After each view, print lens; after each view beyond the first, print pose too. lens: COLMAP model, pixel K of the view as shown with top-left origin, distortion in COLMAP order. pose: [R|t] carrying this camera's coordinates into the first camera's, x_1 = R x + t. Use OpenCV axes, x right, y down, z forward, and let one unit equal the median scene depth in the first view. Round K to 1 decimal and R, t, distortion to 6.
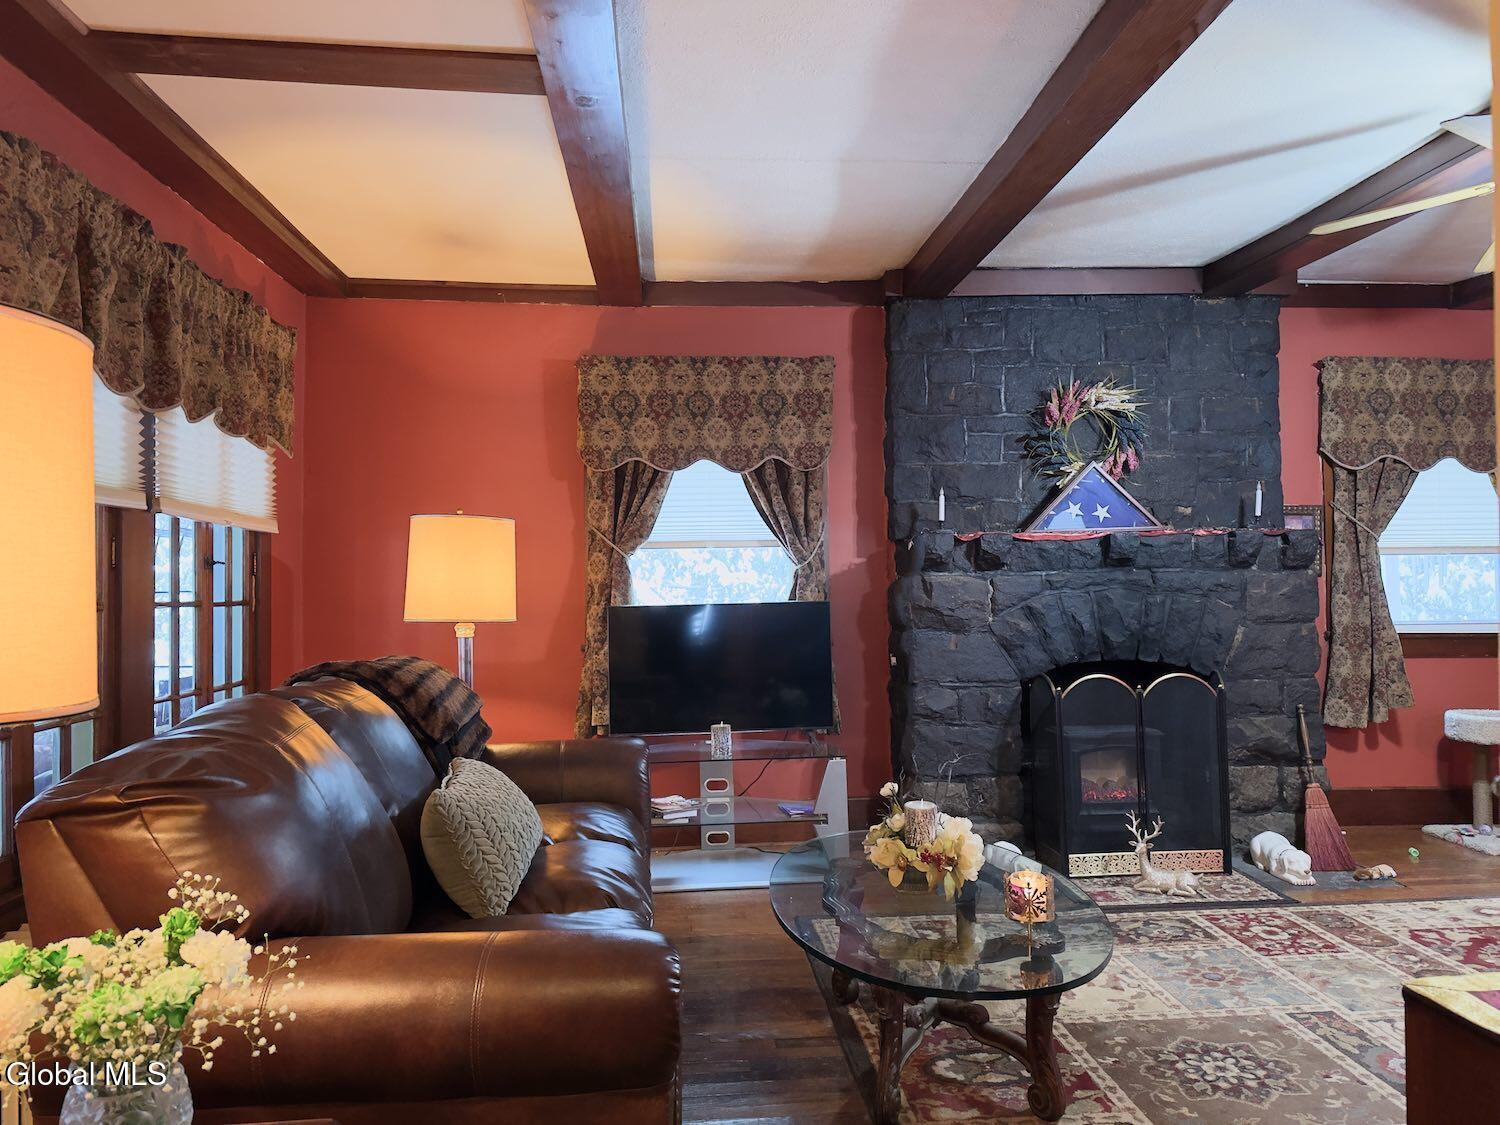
lens RADIAL K [[1065.8, 0, 749.4], [0, 1065.8, 570.6], [0, 0, 1]] dist [0.007754, -0.000681]
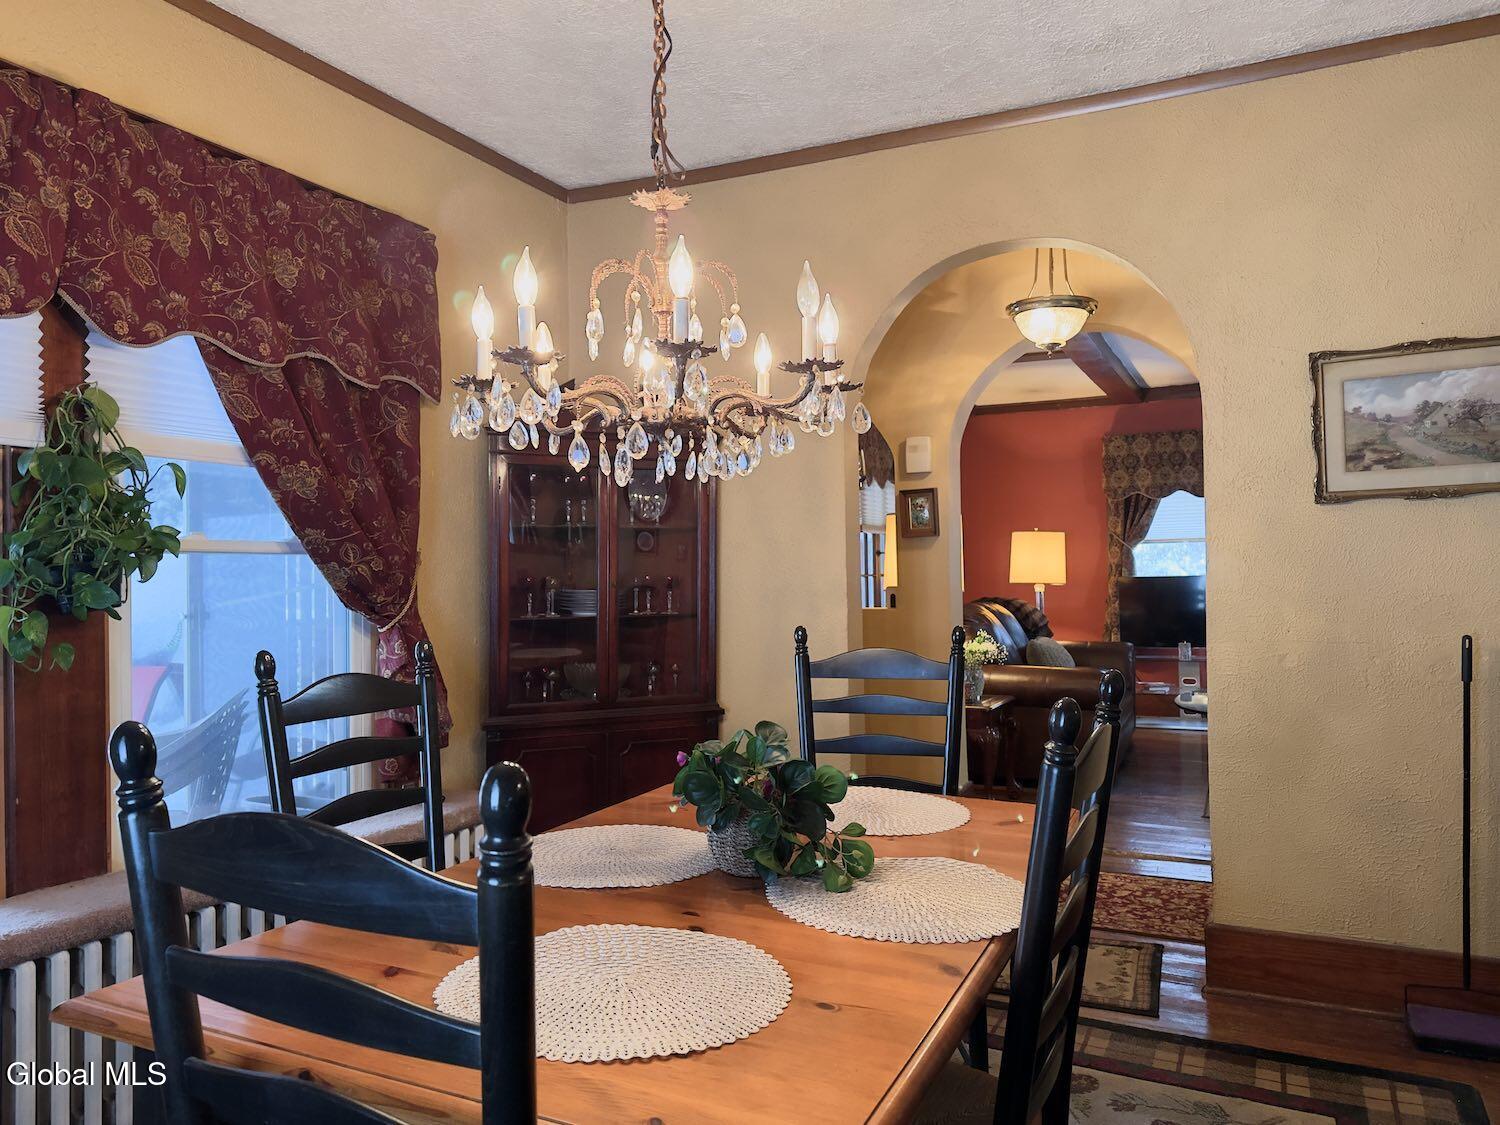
lens RADIAL K [[1065.8, 0, 746.4], [0, 1065.8, 570.6], [0, 0, 1]] dist [0.007754, -0.000681]
pose [[0.867974, 0.003885, -0.496595, 0.204581], [0.005767, 0.999823, 0.017902, -0.012485], [0.496577, -0.018402, 0.867798, -0.828440]]
